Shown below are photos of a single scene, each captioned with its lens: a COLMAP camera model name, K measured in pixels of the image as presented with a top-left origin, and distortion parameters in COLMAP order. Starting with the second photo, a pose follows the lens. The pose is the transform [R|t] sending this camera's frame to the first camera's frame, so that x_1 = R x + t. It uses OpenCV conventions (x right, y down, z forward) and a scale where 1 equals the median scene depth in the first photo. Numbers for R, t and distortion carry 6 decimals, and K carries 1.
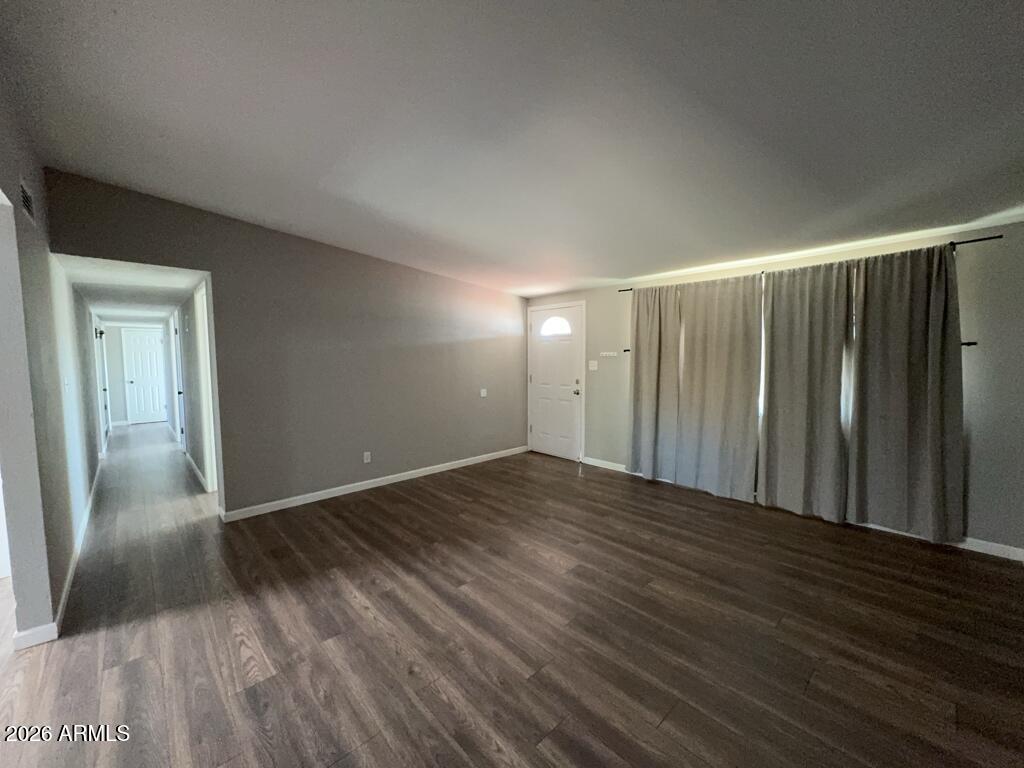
lens RADIAL K [[410.8, 0, 512.0], [0, 410.8, 384.0], [0, 0, 1]] dist [-0.000041, -0.000012]
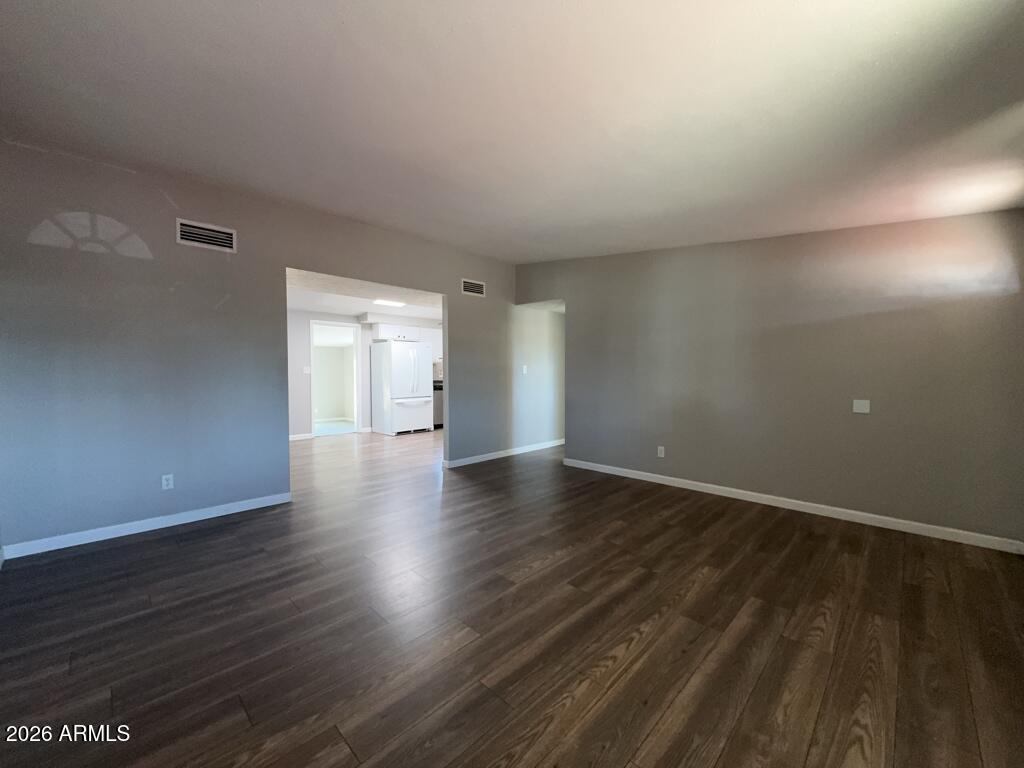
lens RADIAL K [[410.8, 0, 512.0], [0, 410.8, 384.0], [0, 0, 1]] dist [-0.000041, -0.000012]
pose [[0.039299, 0.039678, -0.998439, 0.698619], [-0.072258, 0.996708, 0.036765, 0.004963], [0.996611, 0.070701, 0.042037, 0.662102]]
